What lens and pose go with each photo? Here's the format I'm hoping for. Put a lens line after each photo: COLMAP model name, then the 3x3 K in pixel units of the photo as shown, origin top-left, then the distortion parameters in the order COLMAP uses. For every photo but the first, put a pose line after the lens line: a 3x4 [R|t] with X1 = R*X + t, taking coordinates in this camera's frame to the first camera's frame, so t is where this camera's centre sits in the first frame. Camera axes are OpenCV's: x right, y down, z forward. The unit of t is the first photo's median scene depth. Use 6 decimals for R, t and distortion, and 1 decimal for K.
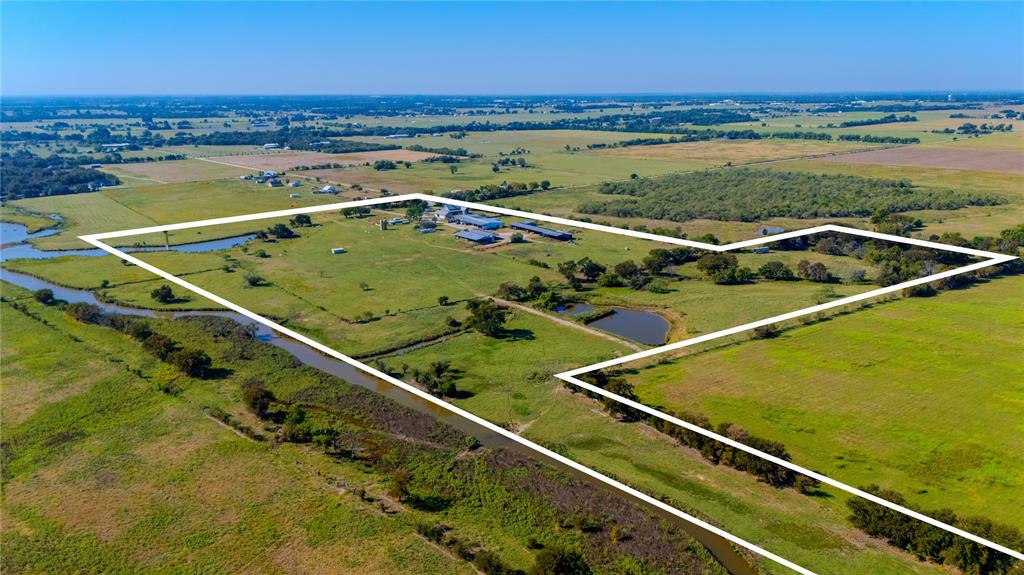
lens RADIAL K [[752.4, 0, 515.2], [0, 752.4, 282.6], [0, 0, 1]] dist [0.076247, -0.073275]
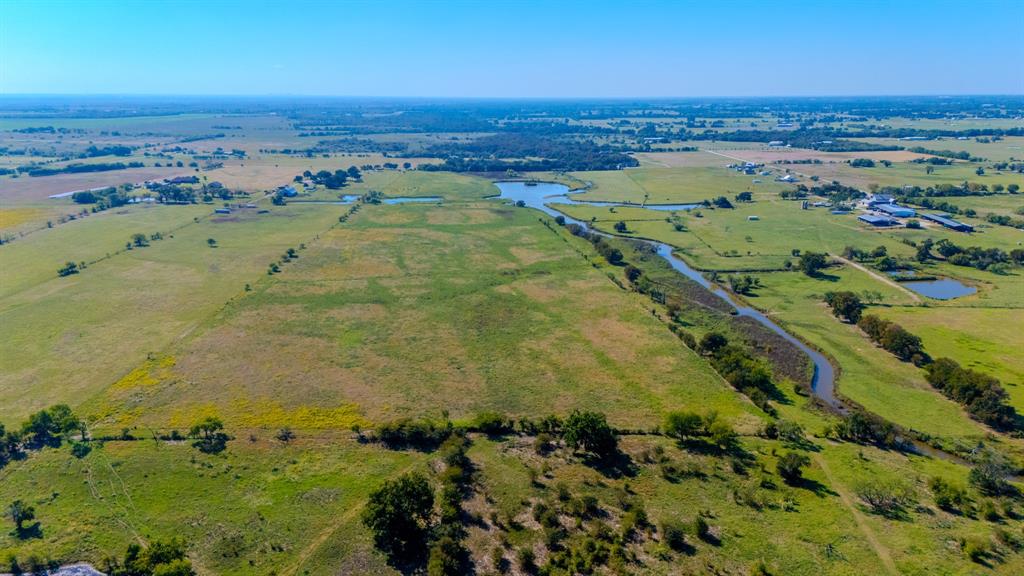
lens RADIAL K [[752.4, 0, 515.2], [0, 752.4, 283.1], [0, 0, 1]] dist [0.076247, -0.073275]
pose [[0.776497, 0.156376, -0.610410, 0.122852], [-0.156941, 0.986185, 0.052999, 0.029569], [0.610264, 0.054645, 0.790311, -0.129815]]
